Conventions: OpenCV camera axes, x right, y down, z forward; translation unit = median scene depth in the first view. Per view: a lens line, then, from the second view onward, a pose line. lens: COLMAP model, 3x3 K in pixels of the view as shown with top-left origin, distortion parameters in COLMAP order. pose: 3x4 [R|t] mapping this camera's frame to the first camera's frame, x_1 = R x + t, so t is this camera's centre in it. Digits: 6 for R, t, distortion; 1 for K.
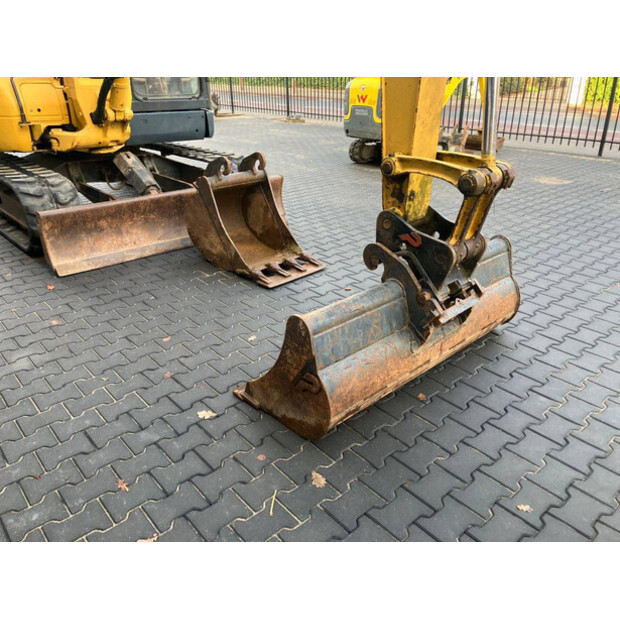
lens RADIAL K [[505.0, 0, 300.5], [0, 505.0, 299.1], [0, 0, 1]] dist [0.052905, -0.061006]
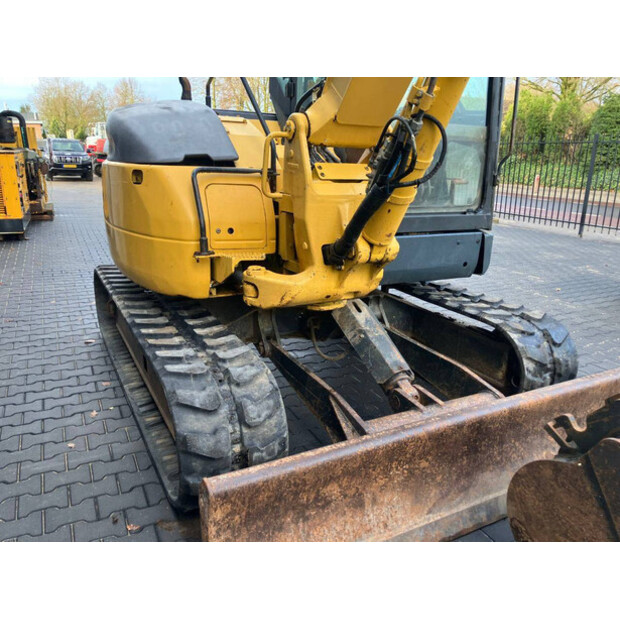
lens RADIAL K [[505.0, 0, 322.4], [0, 505.0, 315.6], [0, 0, 1]] dist [0.052905, -0.061006]
pose [[0.972789, 0.094194, -0.211679, -0.291464], [-0.120006, 0.986369, -0.112580, -0.230951], [0.198190, 0.134919, 0.970833, 0.499081]]
